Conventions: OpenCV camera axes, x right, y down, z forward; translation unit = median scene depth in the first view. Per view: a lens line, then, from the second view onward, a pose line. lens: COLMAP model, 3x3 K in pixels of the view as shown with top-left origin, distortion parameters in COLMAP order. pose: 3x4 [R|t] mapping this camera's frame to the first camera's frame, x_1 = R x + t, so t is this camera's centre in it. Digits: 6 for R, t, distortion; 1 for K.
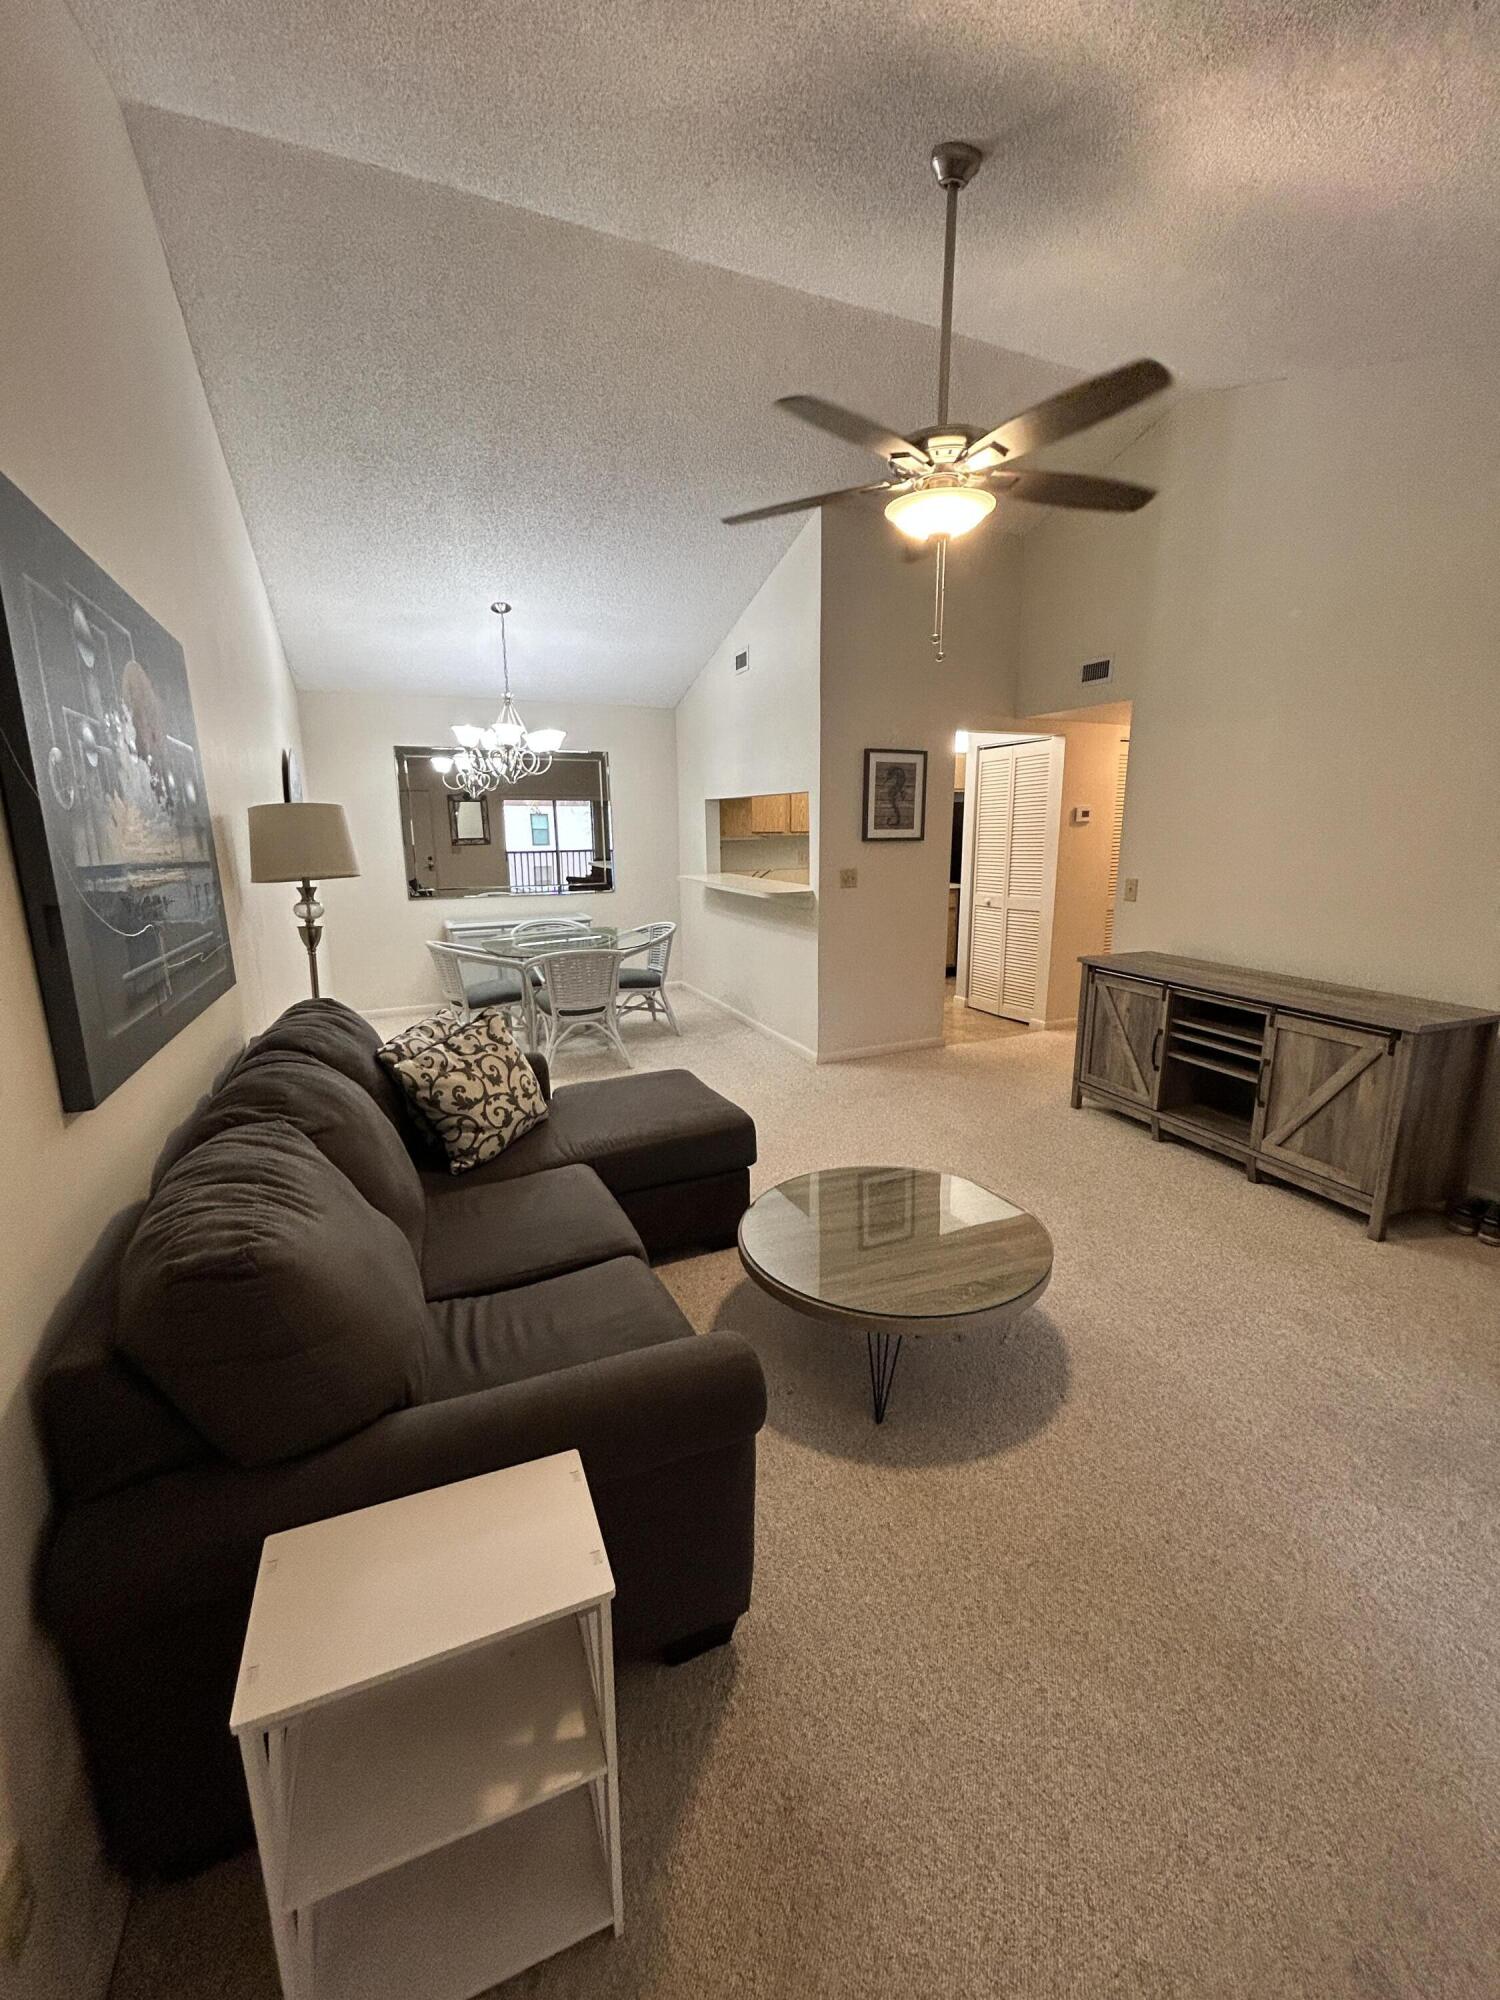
lens RADIAL K [[808.6, 0, 741.4], [0, 808.6, 1004.3], [0, 0, 1]] dist [-0.007962, 0.001014]
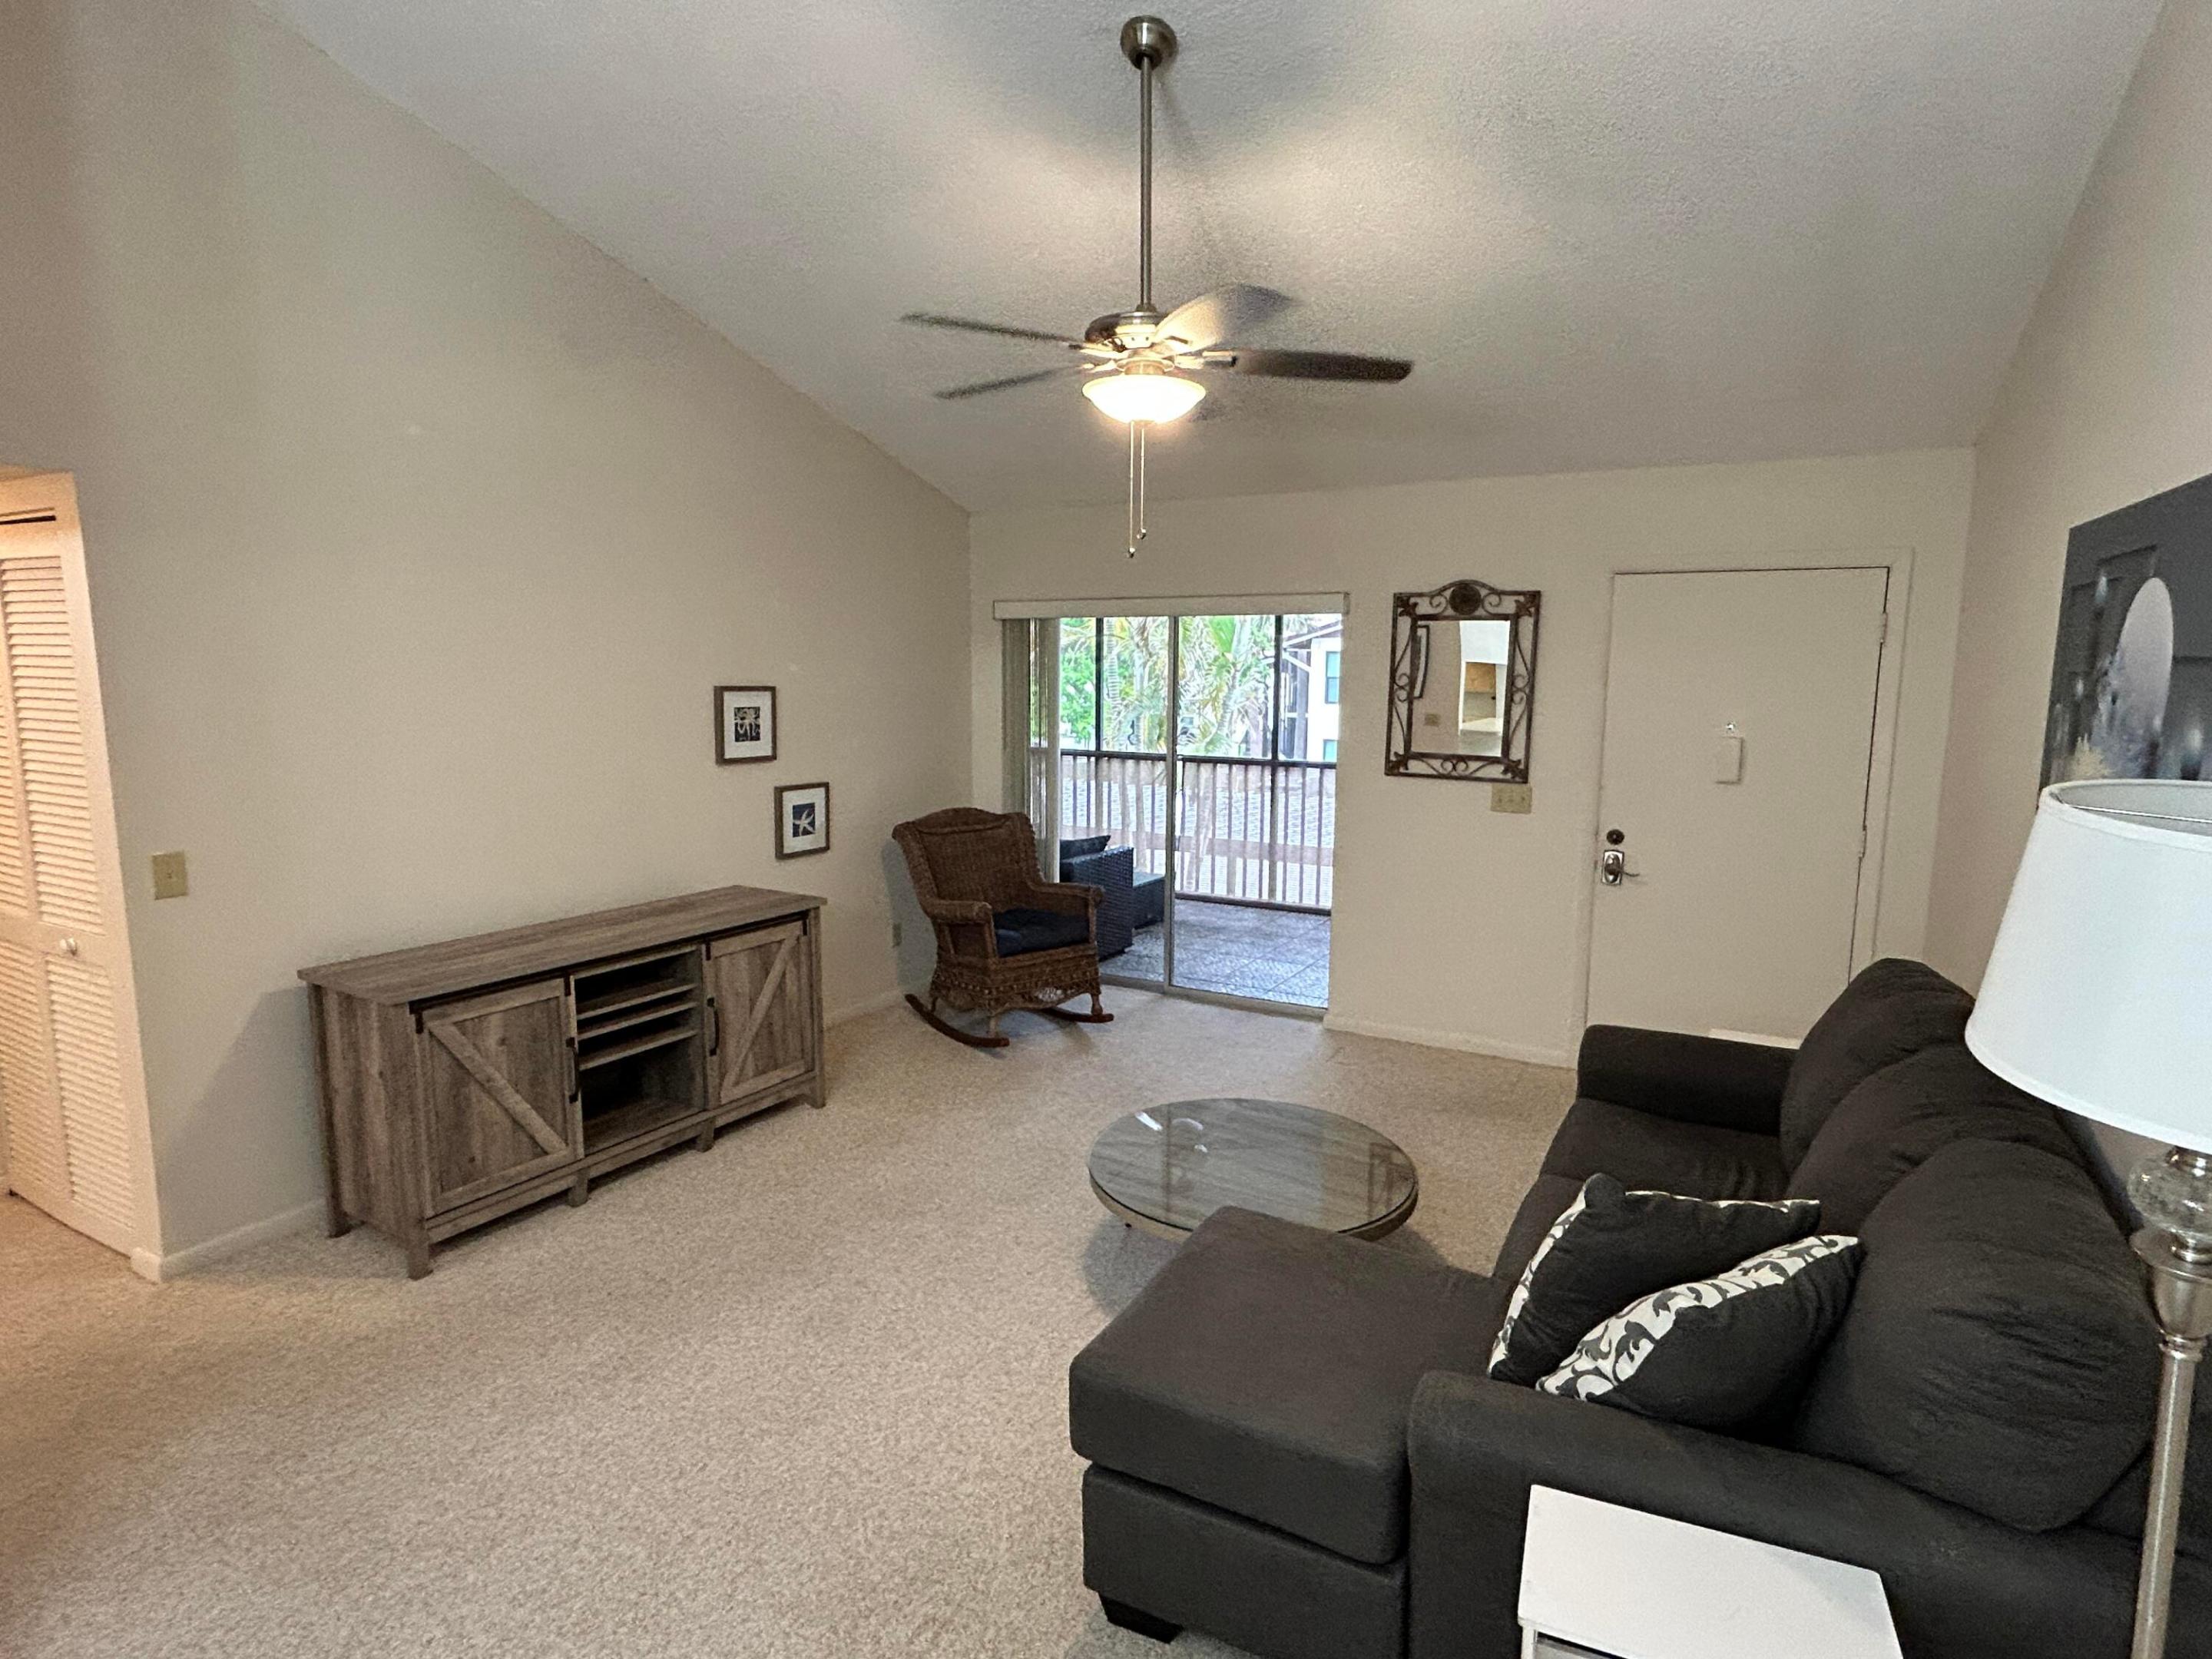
lens RADIAL K [[1192.1, 0, 1100.4], [0, 1192.1, 828.2], [0, 0, 1]] dist [-0.002202, -0.000230]
pose [[-0.610274, -0.102041, 0.785591, -0.518001], [0.173774, 0.950273, 0.258426, -0.326224], [-0.772896, 0.294226, -0.562195, 1.233345]]
